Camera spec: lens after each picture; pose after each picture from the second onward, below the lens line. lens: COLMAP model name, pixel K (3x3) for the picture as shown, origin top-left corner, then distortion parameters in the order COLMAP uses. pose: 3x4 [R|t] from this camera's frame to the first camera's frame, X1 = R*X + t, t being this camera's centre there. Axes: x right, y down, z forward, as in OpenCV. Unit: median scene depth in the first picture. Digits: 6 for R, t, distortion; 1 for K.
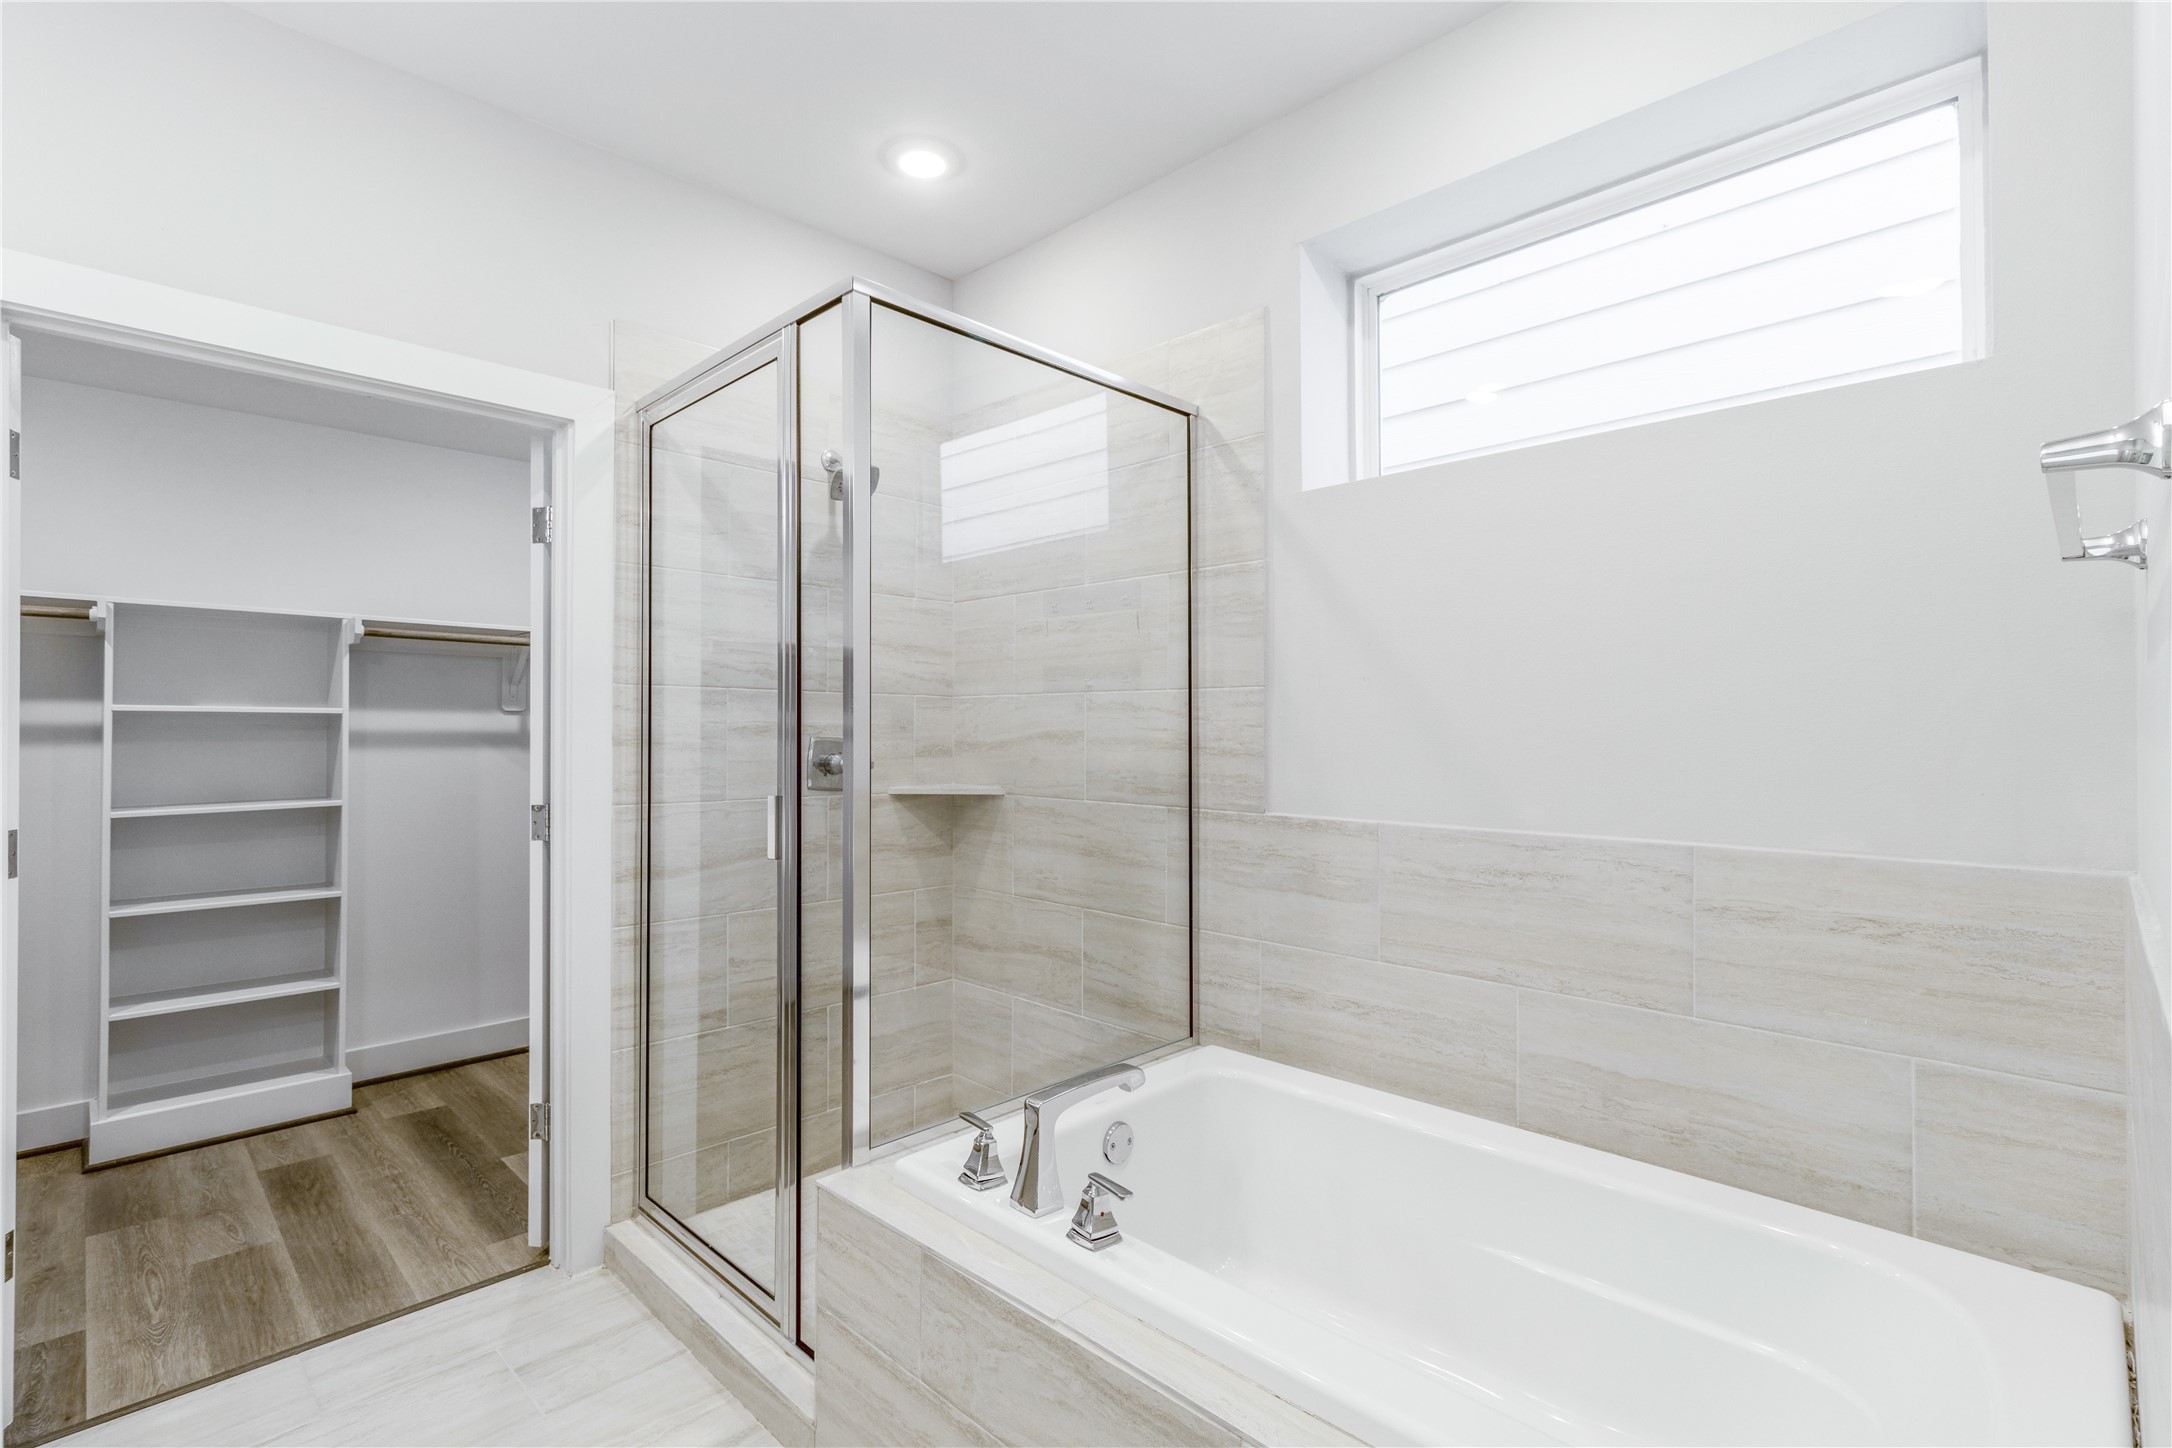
lens RADIAL K [[1007.3, 0, 1097.7], [0, 1007.3, 726.1], [0, 0, 1]] dist [0.002049, 0.000180]
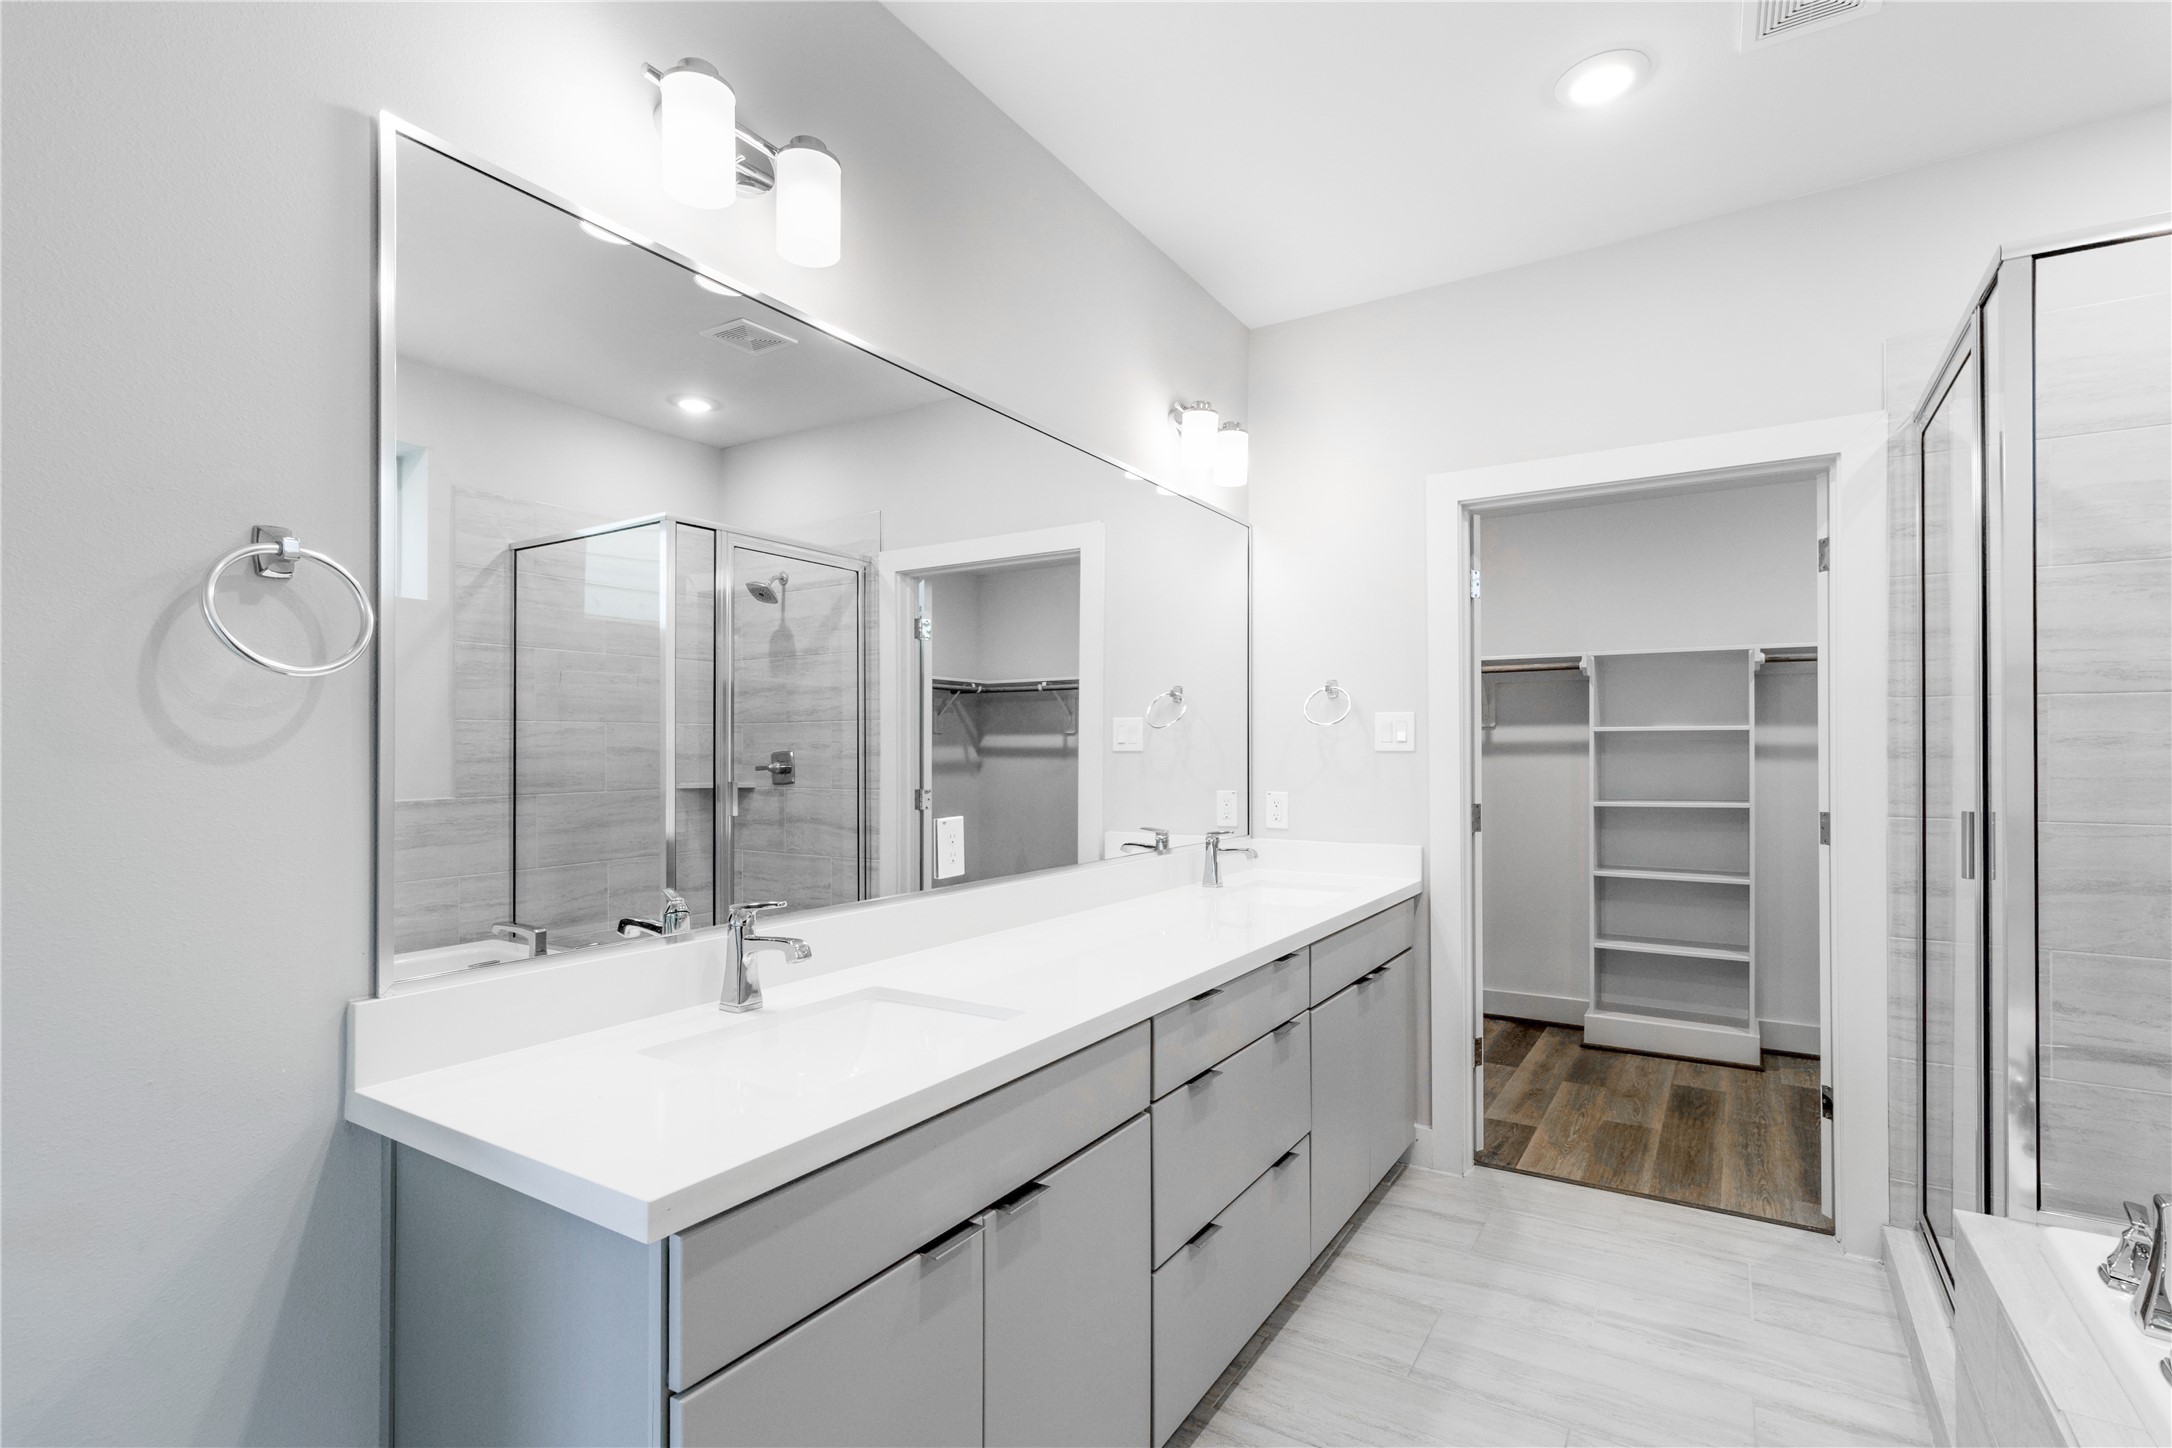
lens RADIAL K [[1003.8, 0, 1084.2], [0, 1003.8, 747.1], [0, 0, 1]] dist [0.001065, 0.000112]
pose [[0.208719, -0.002875, -0.977971, 0.275509], [0.011449, 0.999934, -0.000496, -0.000561], [0.977909, -0.011093, 0.208738, -0.006397]]
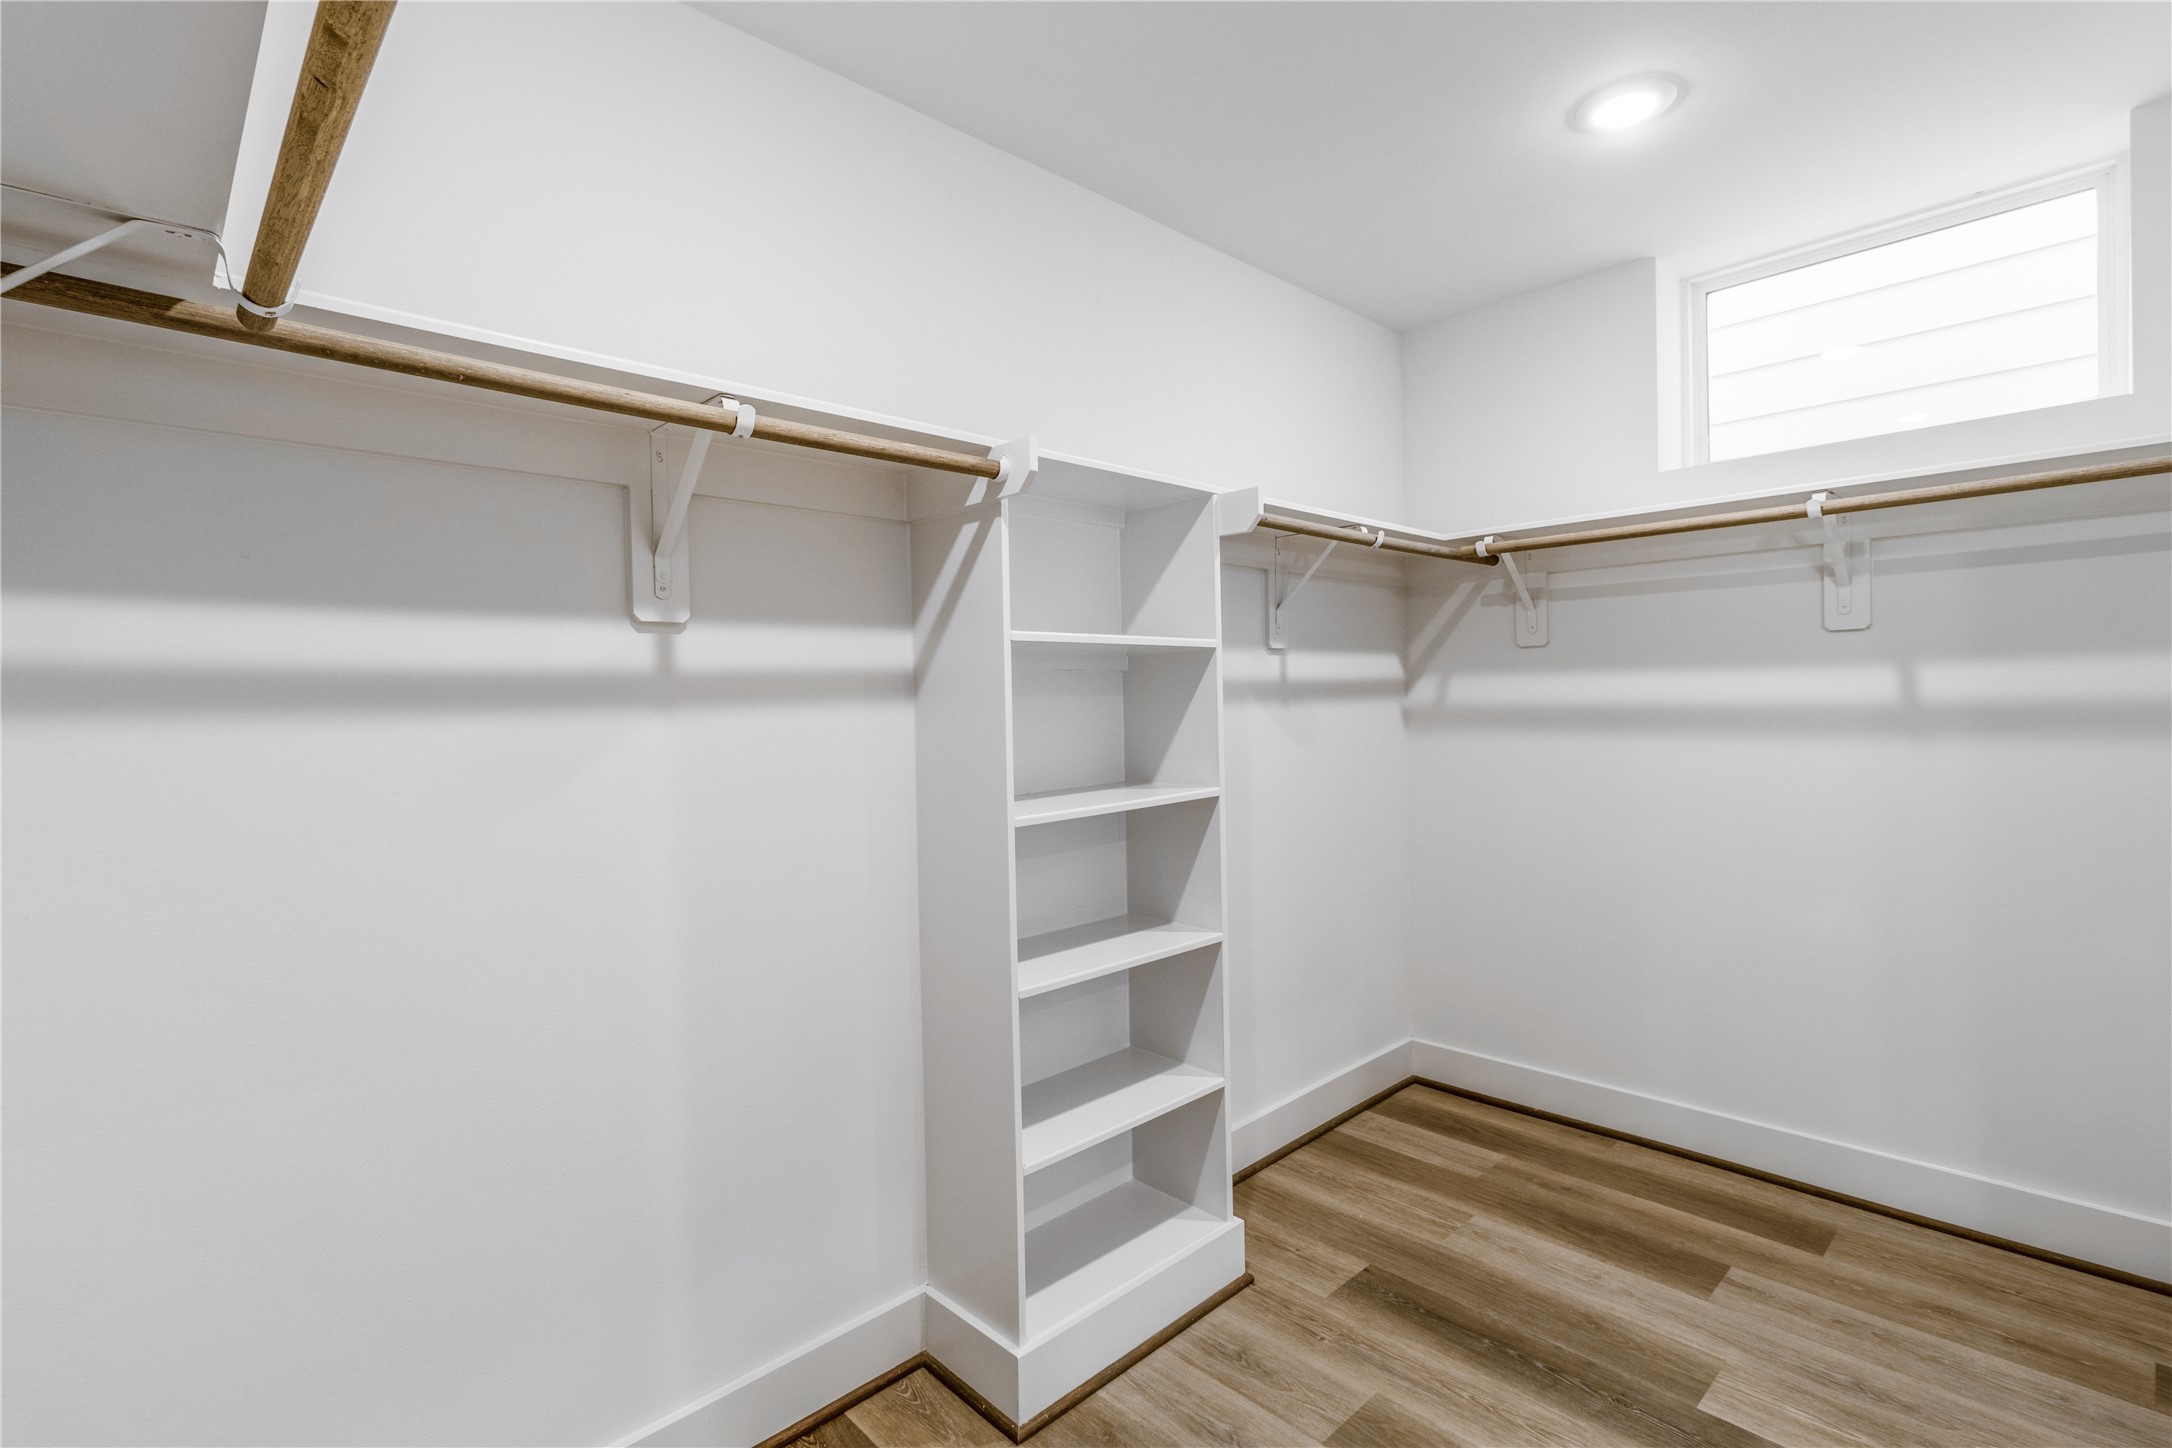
lens RADIAL K [[1007.3, 0, 1097.7], [0, 1007.3, 726.1], [0, 0, 1]] dist [0.002049, 0.000180]
pose [[0.999473, -0.017539, -0.027311, -0.937929], [0.018594, 0.999070, 0.038899, 0.011610], [0.026603, -0.039387, 0.998870, 0.444103]]
